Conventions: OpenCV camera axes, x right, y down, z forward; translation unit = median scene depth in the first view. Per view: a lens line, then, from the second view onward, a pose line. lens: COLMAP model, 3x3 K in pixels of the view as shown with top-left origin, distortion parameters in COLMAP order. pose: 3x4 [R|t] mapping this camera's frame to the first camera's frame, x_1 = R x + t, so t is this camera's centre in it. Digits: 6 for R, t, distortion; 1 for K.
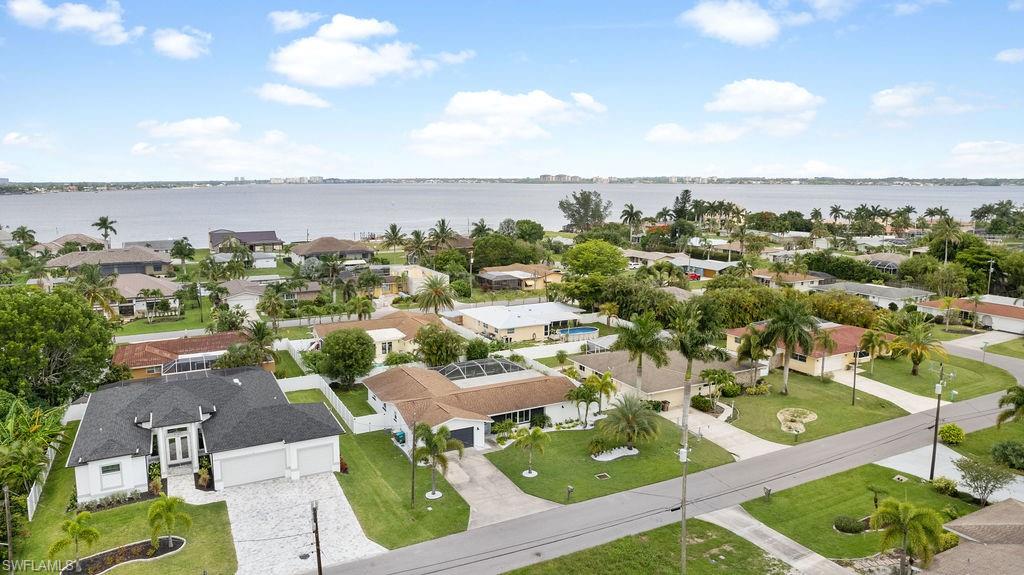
lens RADIAL K [[666.5, 0, 512.0], [0, 666.5, 287.5], [0, 0, 1]] dist [-0.035662, 0.002720]
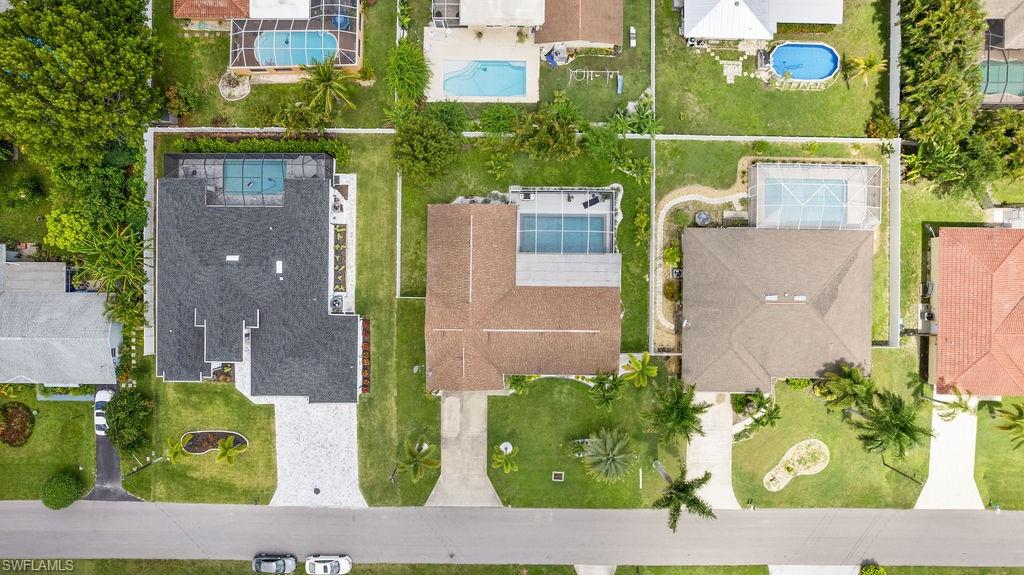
lens RADIAL K [[666.5, 0, 512.0], [0, 666.5, 287.5], [0, 0, 1]] dist [-0.035662, 0.002720]
pose [[0.887866, 0.459662, 0.020103, -0.133815], [-0.082263, 0.115604, 0.989883, -1.043547], [0.452687, -0.880538, 0.140454, 1.193769]]
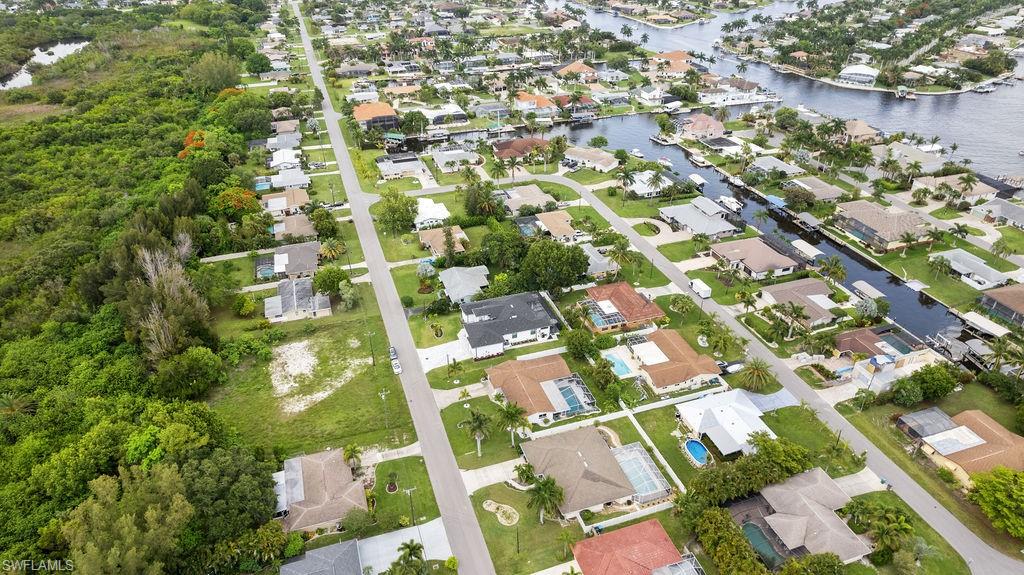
lens RADIAL K [[666.5, 0, 512.0], [0, 666.5, 287.5], [0, 0, 1]] dist [-0.035662, 0.002720]
pose [[-0.145871, 0.508305, -0.848733, 2.140238], [-0.151883, 0.836232, 0.526922, -1.627608], [0.977575, 0.205771, -0.044779, 1.304469]]
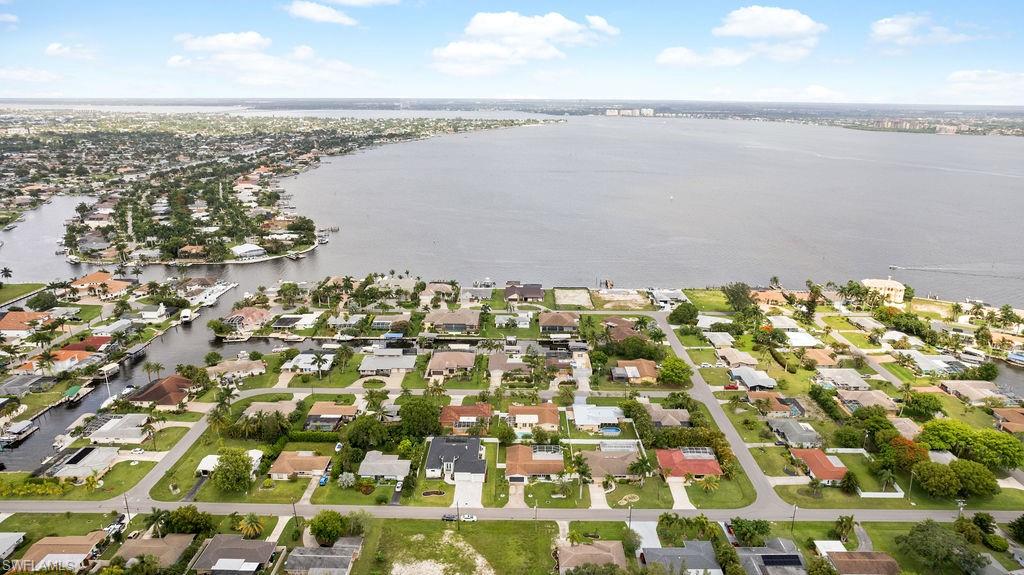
lens RADIAL K [[666.5, 0, 512.0], [0, 666.5, 287.5], [0, 0, 1]] dist [-0.035662, 0.002720]
pose [[0.884695, 0.140711, -0.444427, 1.535860], [-0.080452, 0.985138, 0.151758, -1.531081], [0.459176, -0.098504, 0.882867, -2.373947]]
